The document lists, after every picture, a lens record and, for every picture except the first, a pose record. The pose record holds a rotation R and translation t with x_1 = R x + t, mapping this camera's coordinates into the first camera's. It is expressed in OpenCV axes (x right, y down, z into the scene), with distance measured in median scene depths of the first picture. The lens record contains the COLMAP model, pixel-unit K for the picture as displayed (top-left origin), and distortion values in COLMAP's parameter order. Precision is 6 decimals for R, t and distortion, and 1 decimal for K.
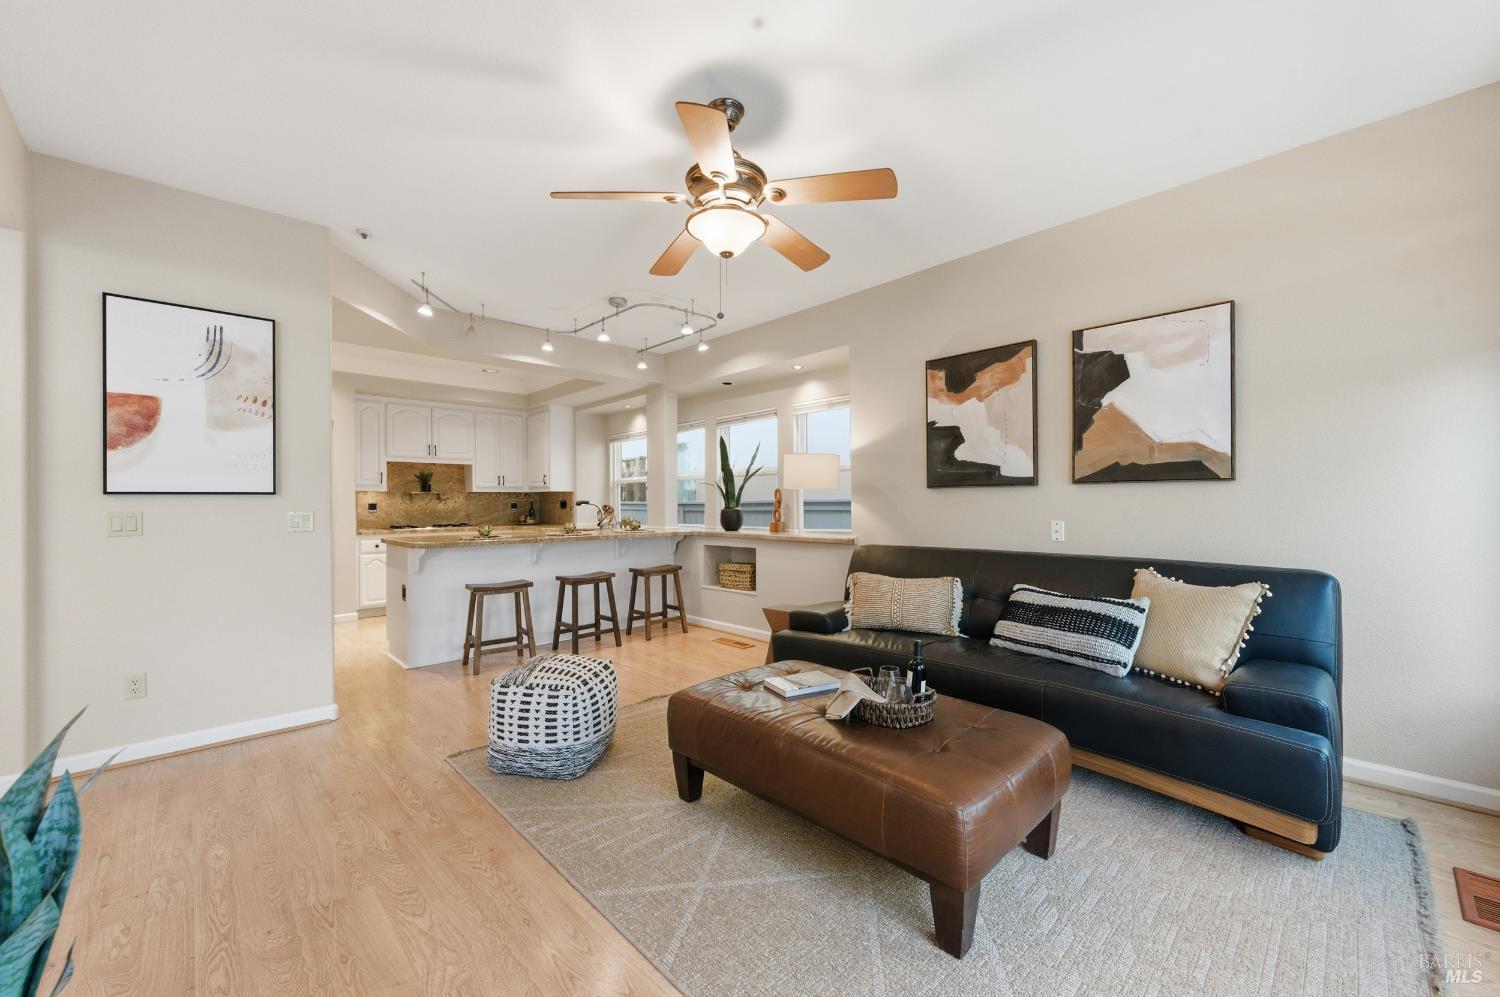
lens RADIAL K [[585.7, 0, 749.1], [0, 585.7, 497.6], [0, 0, 1]] dist [0.001862, -0.001348]
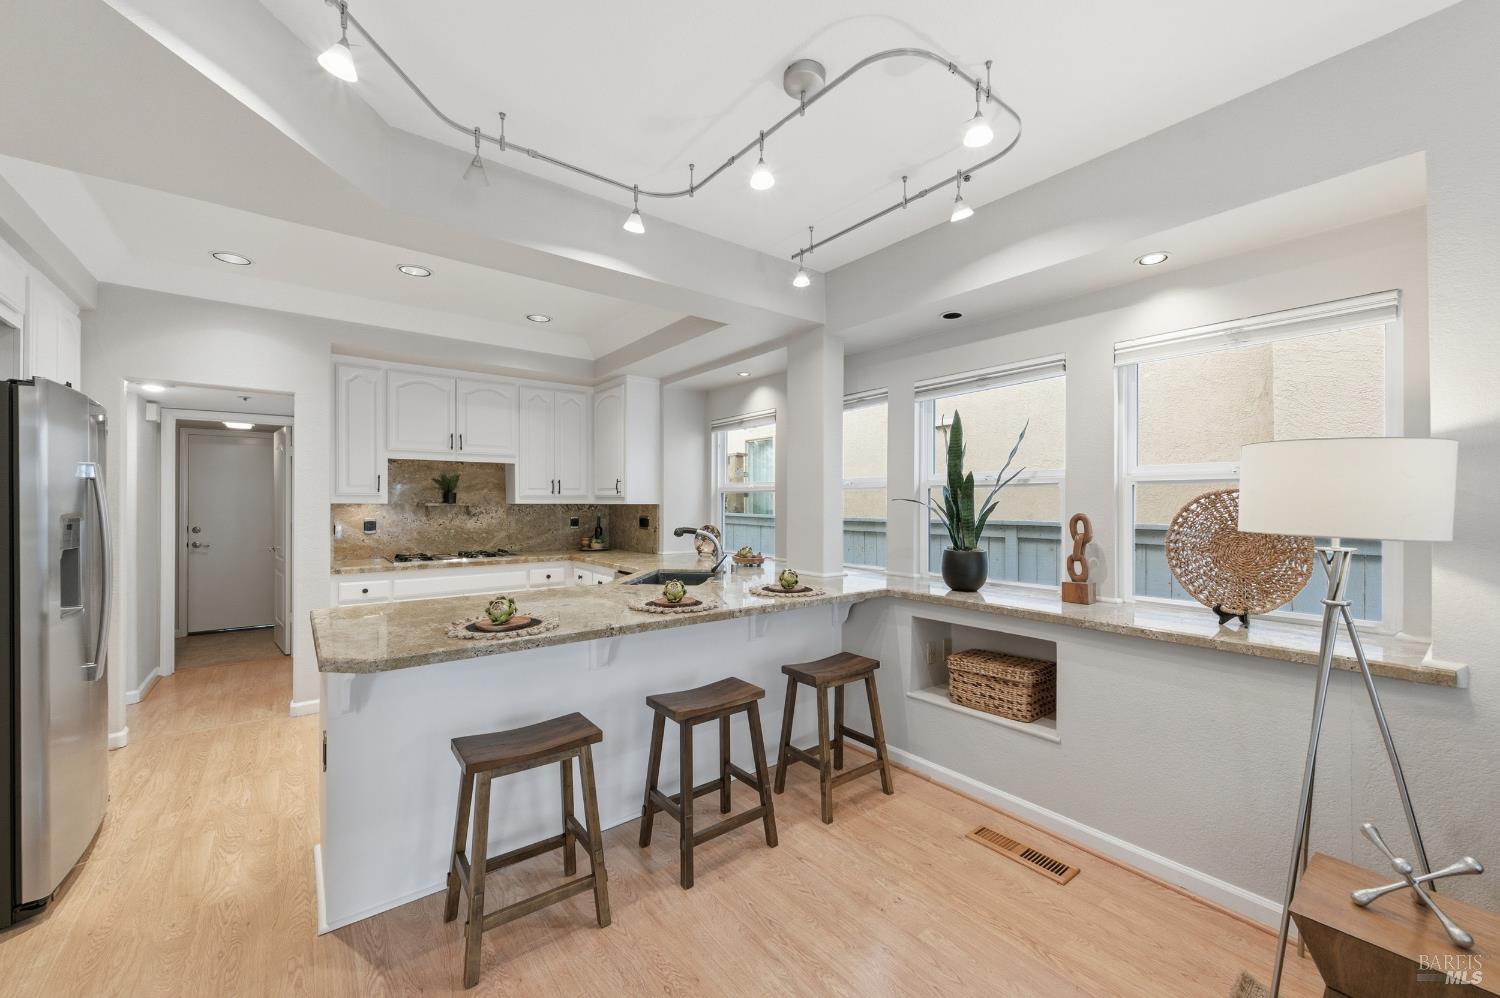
lens RADIAL K [[585.7, 0, 751.8], [0, 585.7, 500.6], [0, 0, 1]] dist [0.001862, -0.001348]
pose [[0.995151, 0.010519, -0.097794, -0.218139], [-0.009975, 0.999932, 0.006044, -0.033770], [0.097851, -0.005040, 0.995188, 0.580078]]
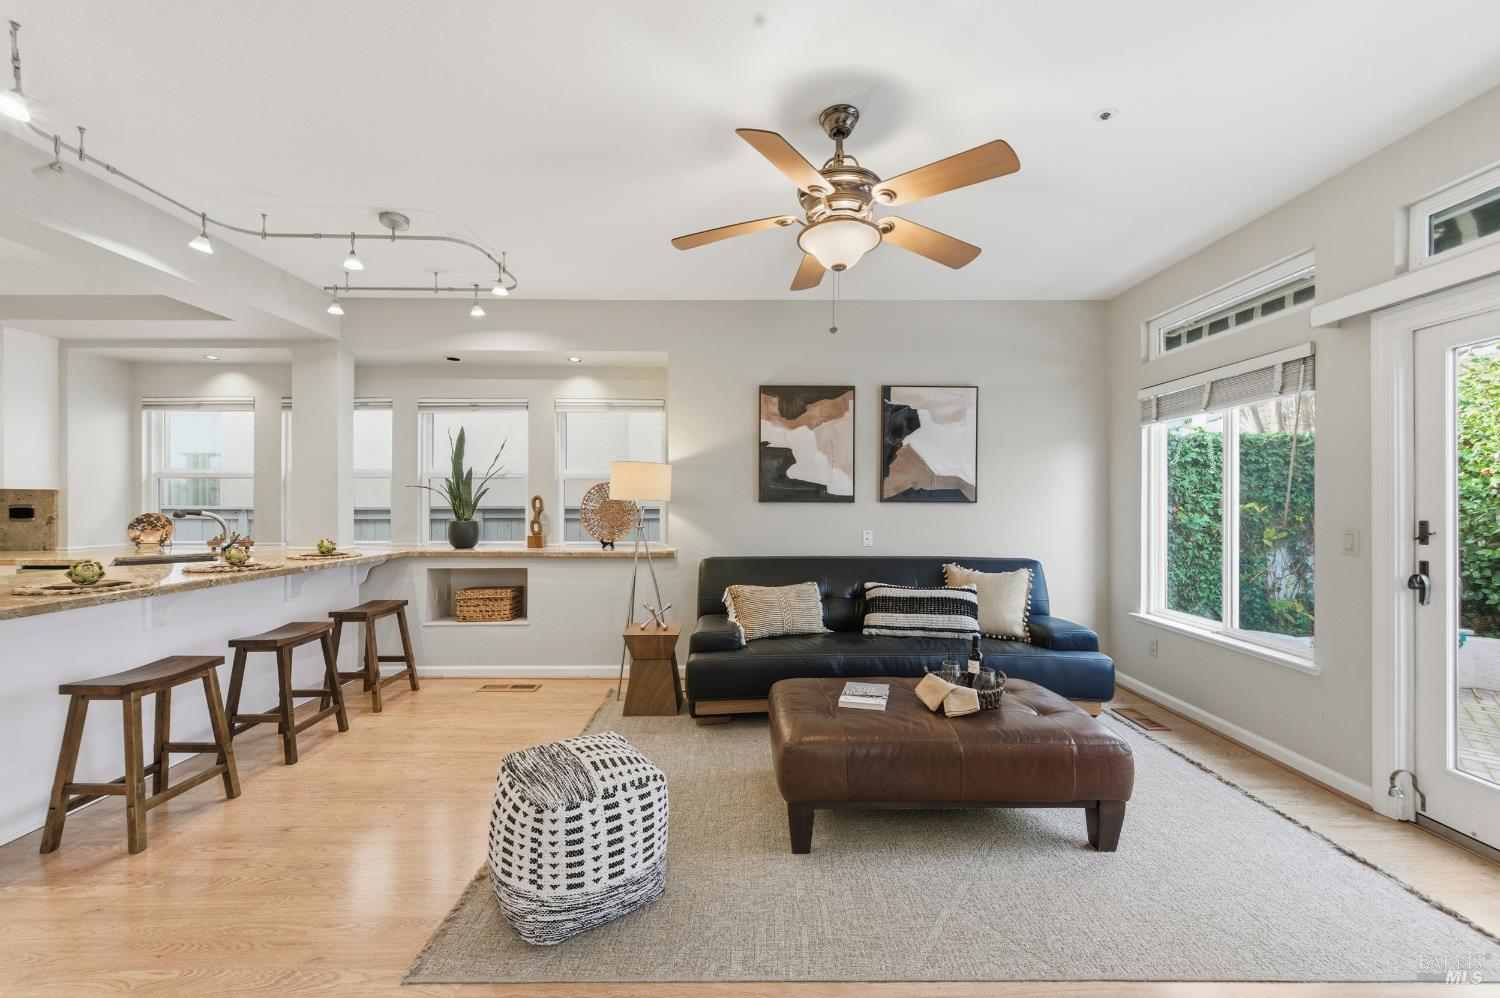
lens RADIAL K [[585.7, 0, 750.2], [0, 585.7, 502.5], [0, 0, 1]] dist [0.001862, -0.001348]
pose [[0.683559, 0.010294, 0.729822, -0.437494], [-0.014382, 0.999896, -0.000633, -0.012830], [-0.729753, -0.010063, 0.683637, 0.233285]]
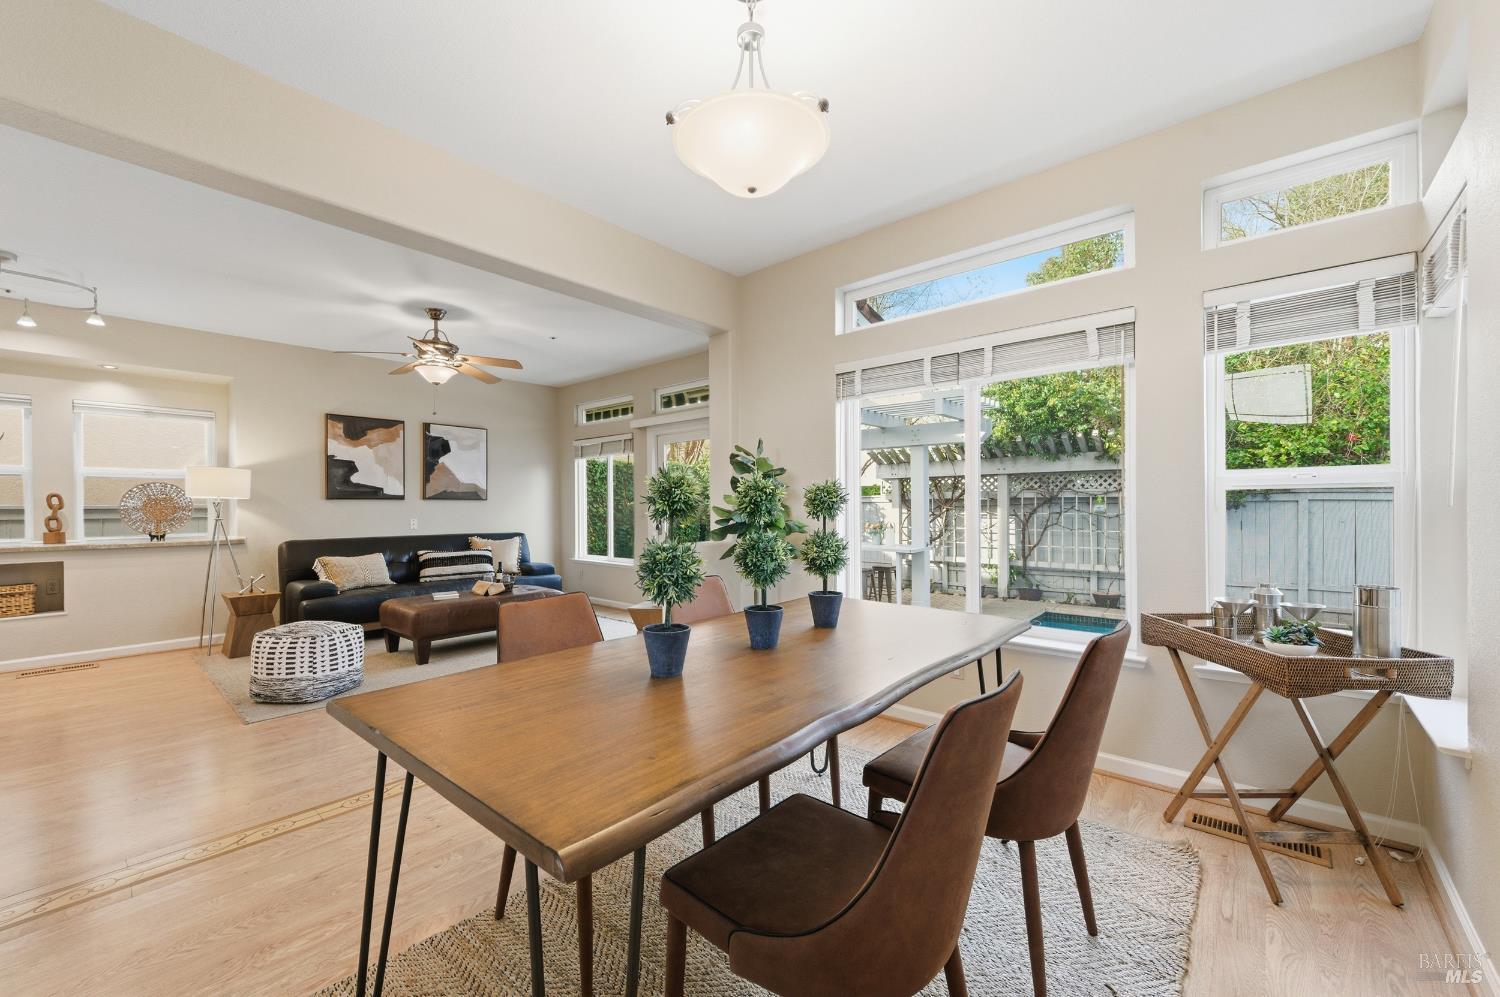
lens RADIAL K [[585.7, 0, 751.7], [0, 585.7, 512.8], [0, 0, 1]] dist [0.001862, -0.001348]
pose [[-0.095612, -0.002611, 0.995415, -1.109079], [-0.003222, 0.999992, 0.002314, 0.009004], [-0.995413, -0.002986, -0.095620, 0.064340]]
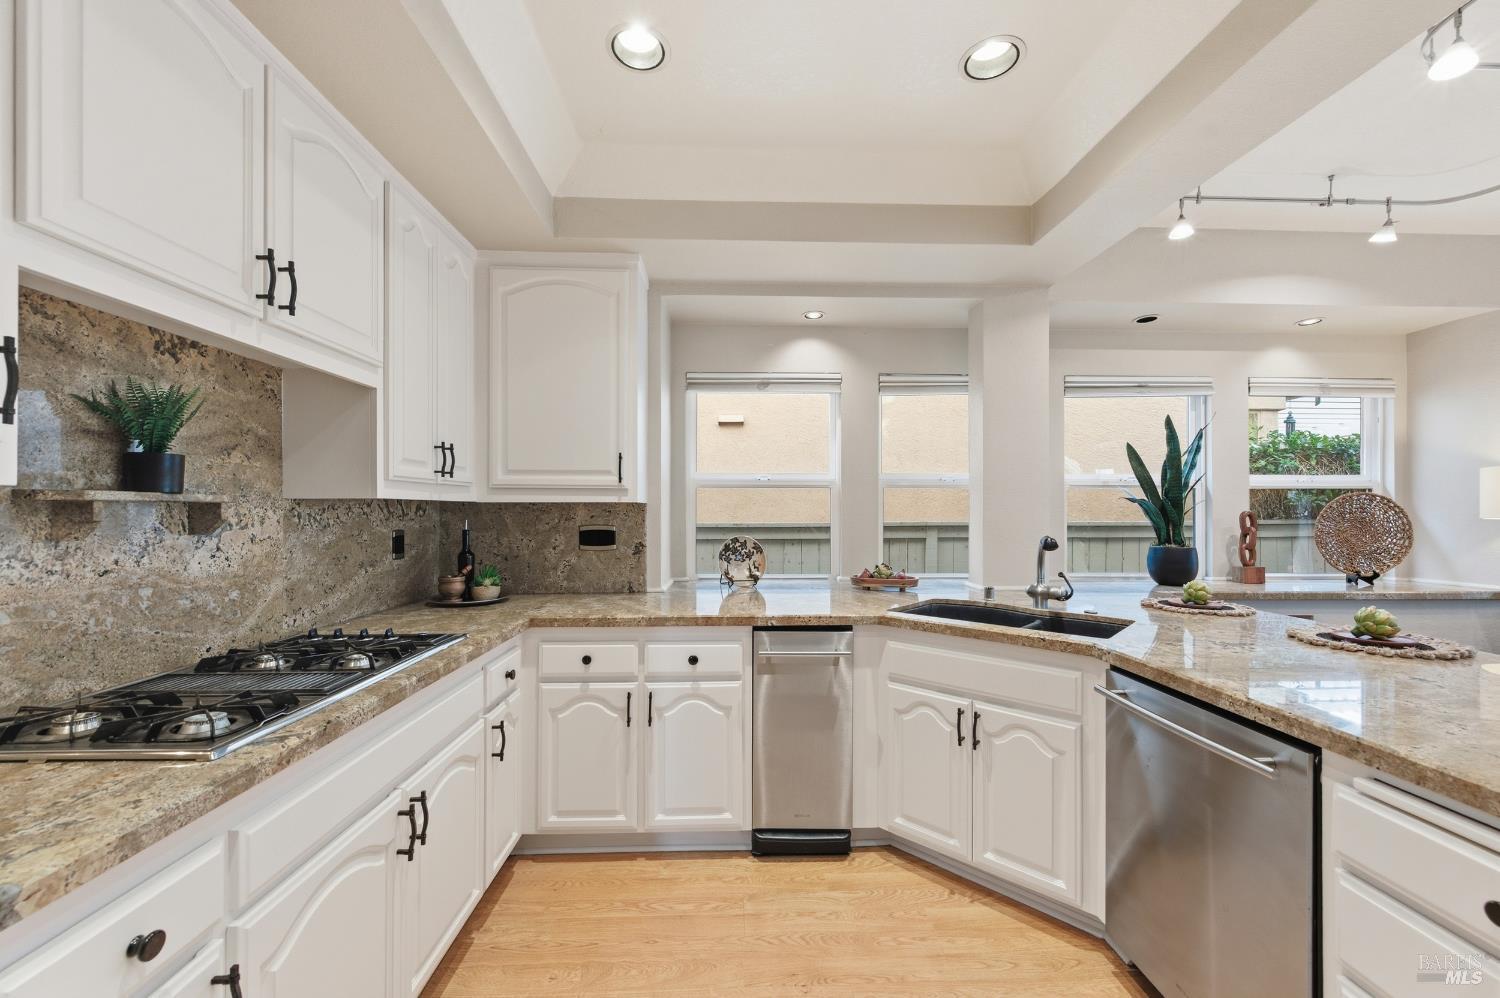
lens RADIAL K [[585.7, 0, 749.1], [0, 585.7, 510.6], [0, 0, 1]] dist [0.001862, -0.001348]
pose [[0.663256, 0.010869, 0.748313, -0.922798], [-0.010613, 0.999931, -0.005118, -0.008036], [-0.748317, -0.004547, 0.663326, 1.193883]]
